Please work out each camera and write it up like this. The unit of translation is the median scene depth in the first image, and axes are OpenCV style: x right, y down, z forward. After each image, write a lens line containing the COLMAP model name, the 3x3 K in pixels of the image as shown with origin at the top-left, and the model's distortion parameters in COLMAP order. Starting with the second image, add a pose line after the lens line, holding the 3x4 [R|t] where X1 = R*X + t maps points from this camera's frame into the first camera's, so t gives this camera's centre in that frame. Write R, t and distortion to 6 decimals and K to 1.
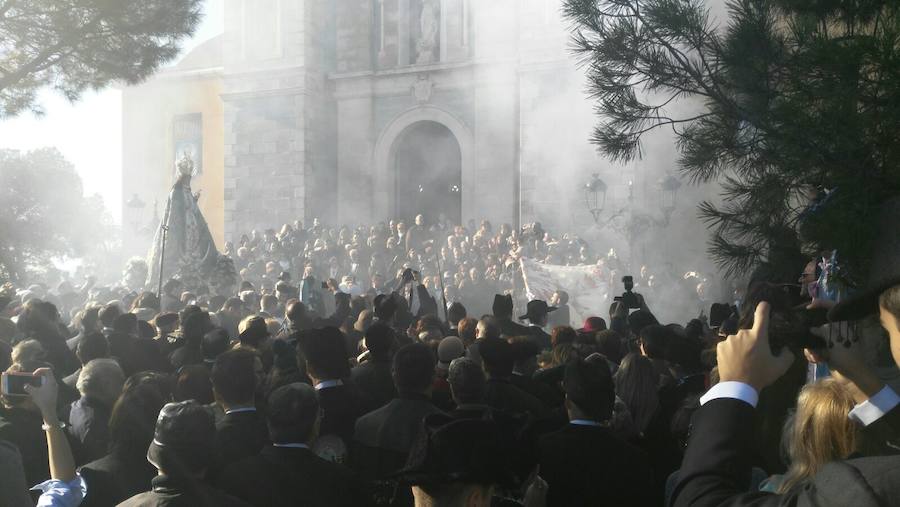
lens RADIAL K [[774.5, 0, 450.0], [0, 774.5, 253.5], [0, 0, 1]] dist [0.000380, -0.000622]
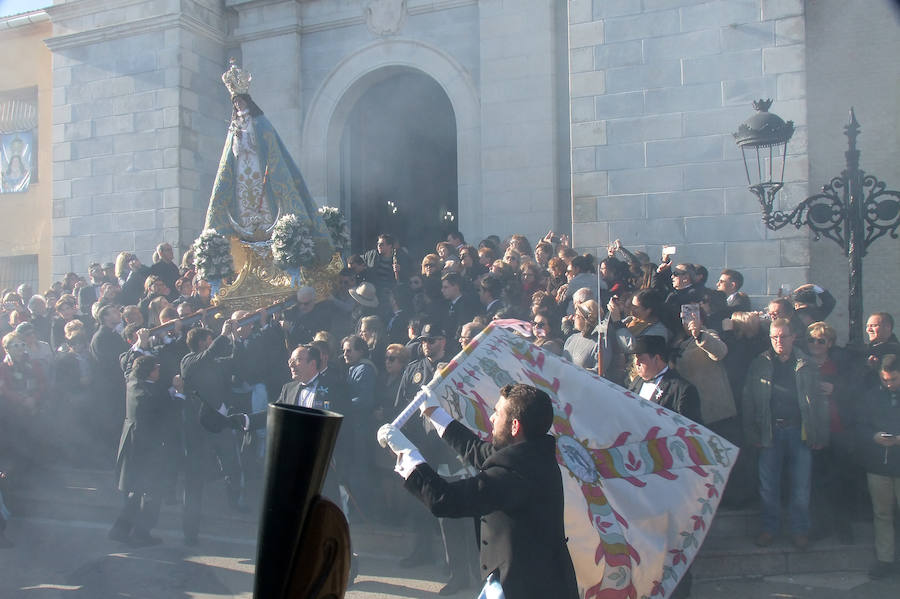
lens RADIAL K [[770.8, 0, 450.0], [0, 770.8, 299.5], [0, 0, 1]] dist [0.006085, 0.000793]
pose [[0.999933, -0.011219, 0.002896, 0.006983], [0.011306, 0.999426, -0.031929, 0.014576], [-0.002536, 0.031959, 0.999486, 0.436234]]
